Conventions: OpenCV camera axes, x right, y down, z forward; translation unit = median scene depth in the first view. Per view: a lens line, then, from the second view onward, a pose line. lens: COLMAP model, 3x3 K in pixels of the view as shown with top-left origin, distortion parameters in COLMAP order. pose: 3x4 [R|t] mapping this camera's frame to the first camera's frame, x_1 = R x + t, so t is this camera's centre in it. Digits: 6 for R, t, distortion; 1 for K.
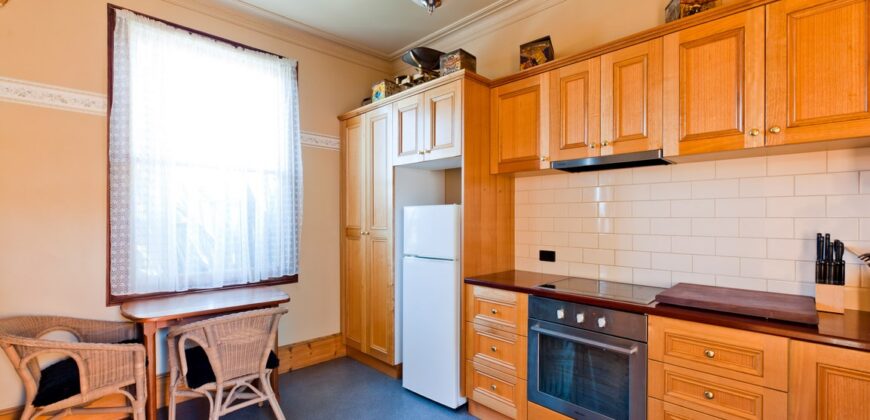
lens RADIAL K [[362.4, 0, 435.7], [0, 362.4, 210.3], [0, 0, 1]] dist [0.000522, -0.001101]
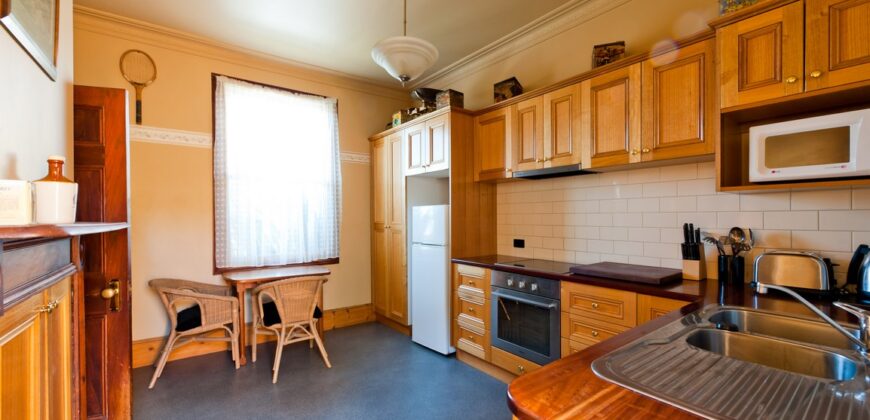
lens RADIAL K [[338.2, 0, 435.7], [0, 338.2, 209.8], [0, 0, 1]] dist [0.001804, 0.000299]
pose [[0.992149, -0.008664, -0.124762, 0.183985], [0.008869, 0.999960, 0.001088, 0.001039], [0.124748, -0.002186, 0.992186, -0.276160]]
